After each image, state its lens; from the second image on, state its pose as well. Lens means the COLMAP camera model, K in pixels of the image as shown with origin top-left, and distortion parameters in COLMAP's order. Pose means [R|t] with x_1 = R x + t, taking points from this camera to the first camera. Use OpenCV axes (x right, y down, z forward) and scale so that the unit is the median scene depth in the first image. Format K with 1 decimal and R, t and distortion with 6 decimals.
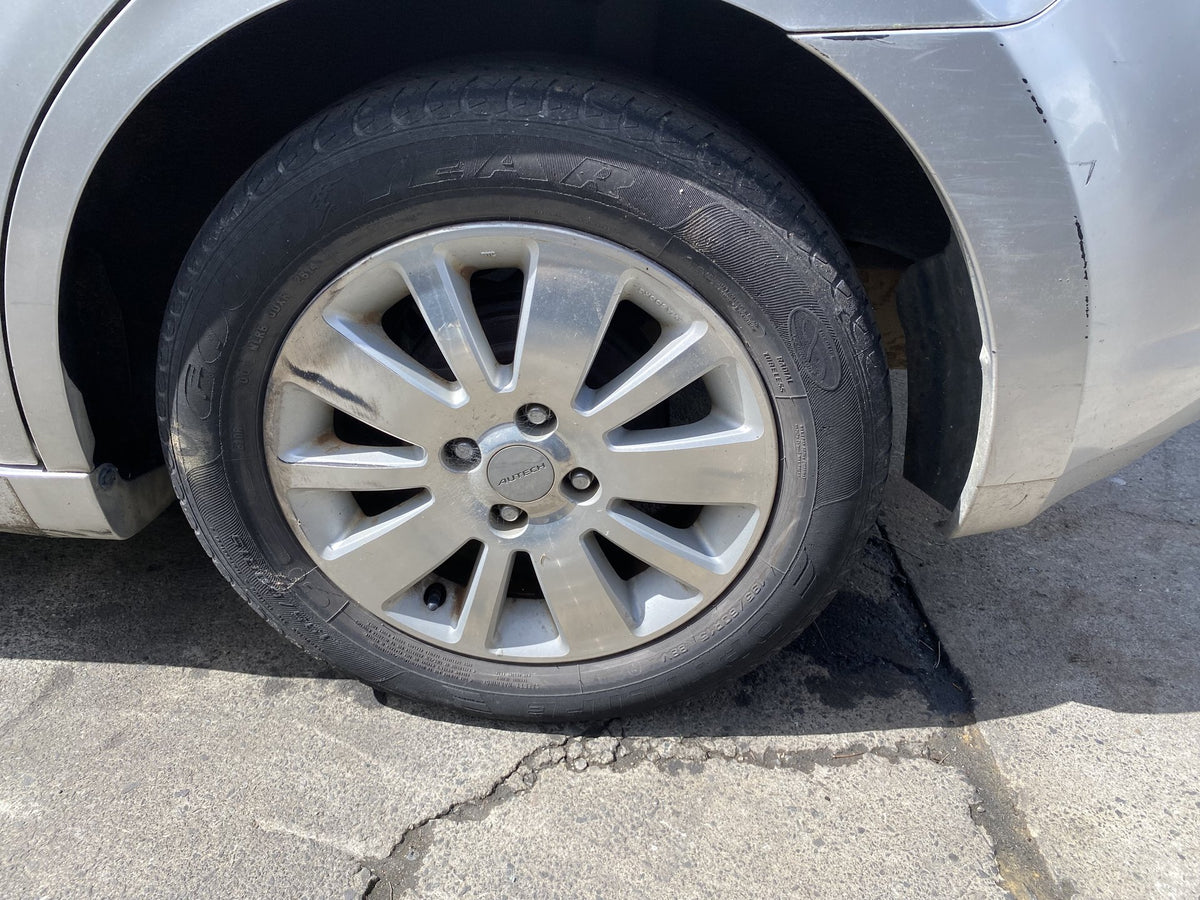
lens RADIAL K [[905.1, 0, 624.3], [0, 905.1, 428.8], [0, 0, 1]] dist [-0.007687, -0.005882]
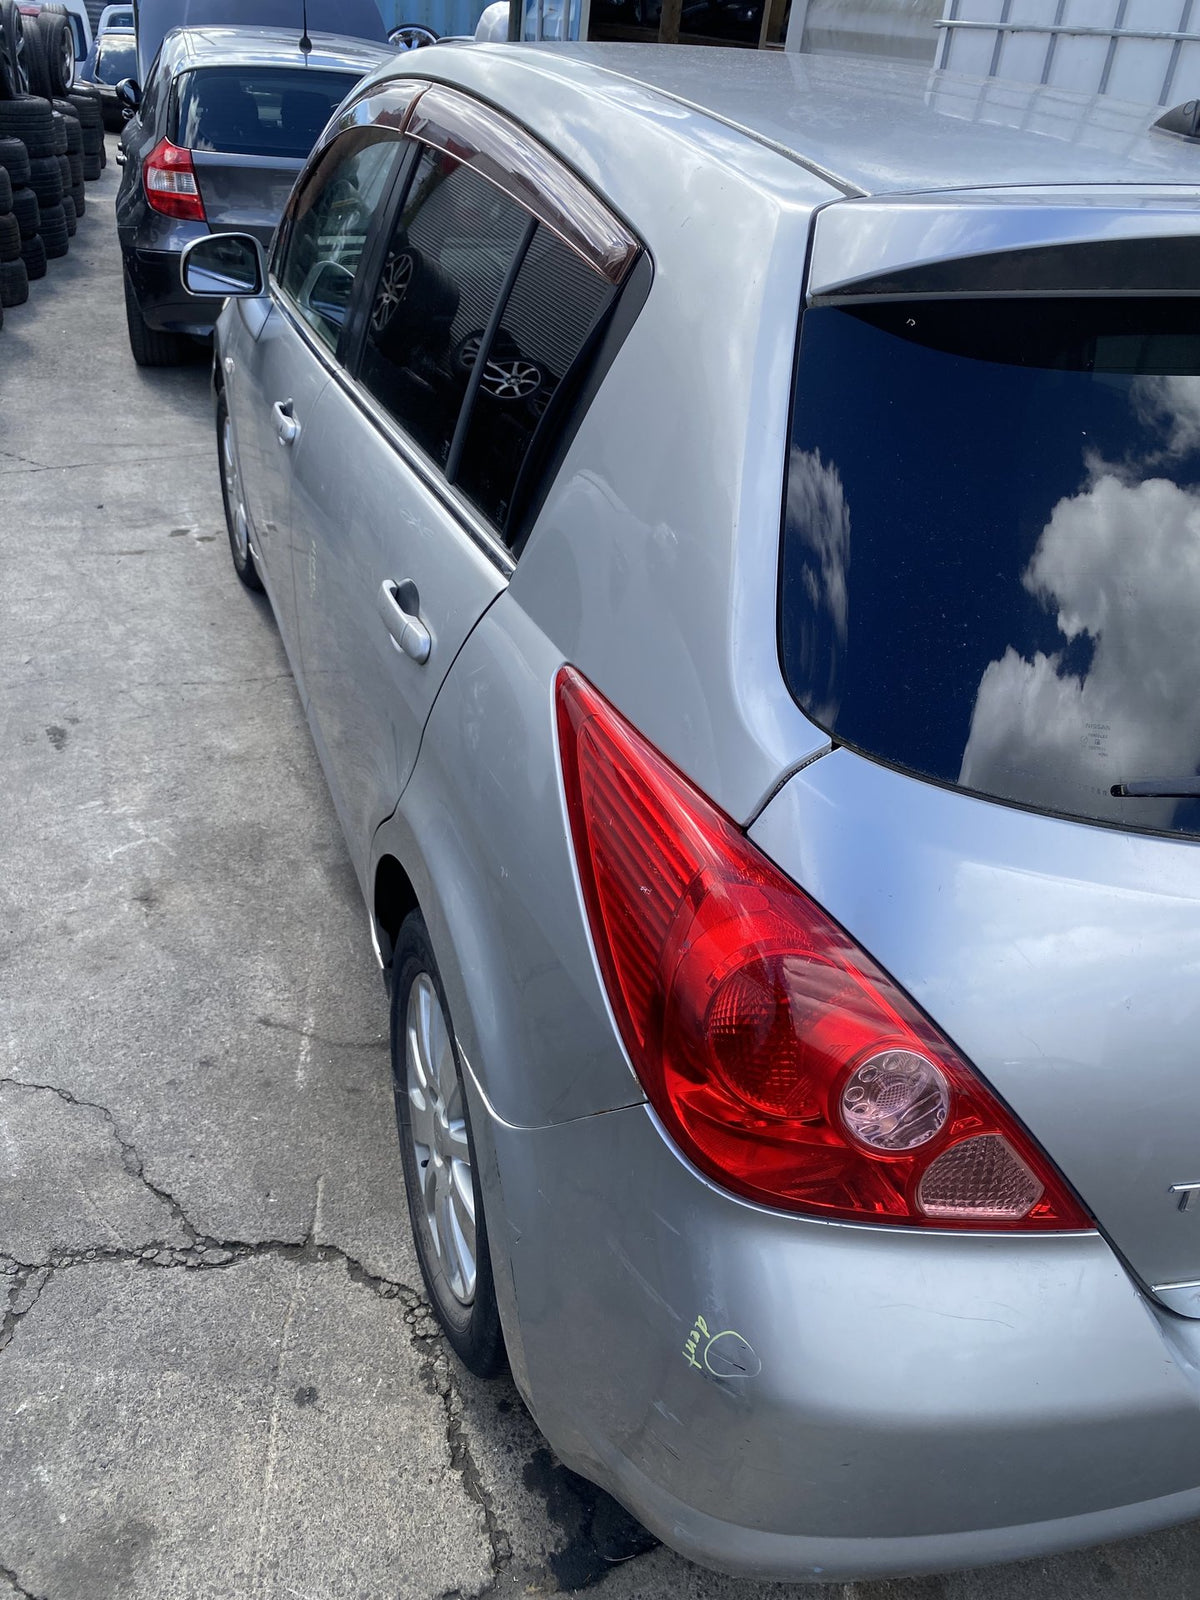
lens RADIAL K [[1269.9, 0, 600.0], [0, 1269.9, 800.0], [0, 0, 1]] dist [0.000972, -0.007229]
pose [[0.366480, 0.490631, -0.790553, 1.330090], [-0.542731, 0.802866, 0.246676, -1.014090], [0.755735, 0.338656, 0.560515, -0.201867]]
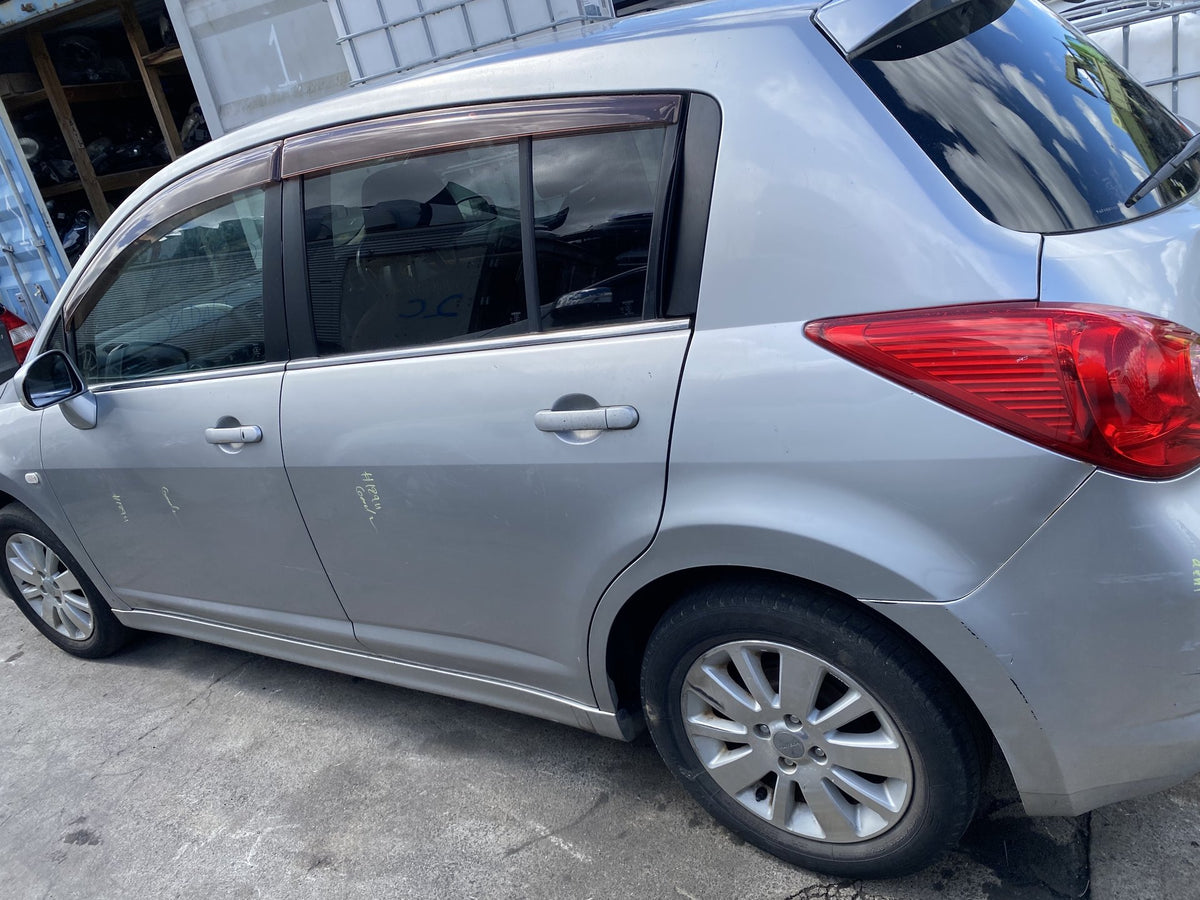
lens RADIAL K [[952.4, 0, 607.9], [0, 952.4, 452.1], [0, 0, 1]] dist [0.000972, -0.007229]
pose [[0.835314, -0.011793, -0.549646, 0.691865], [-0.038173, 0.996113, -0.079384, -0.397490], [0.548446, 0.087292, 0.831617, -1.027621]]
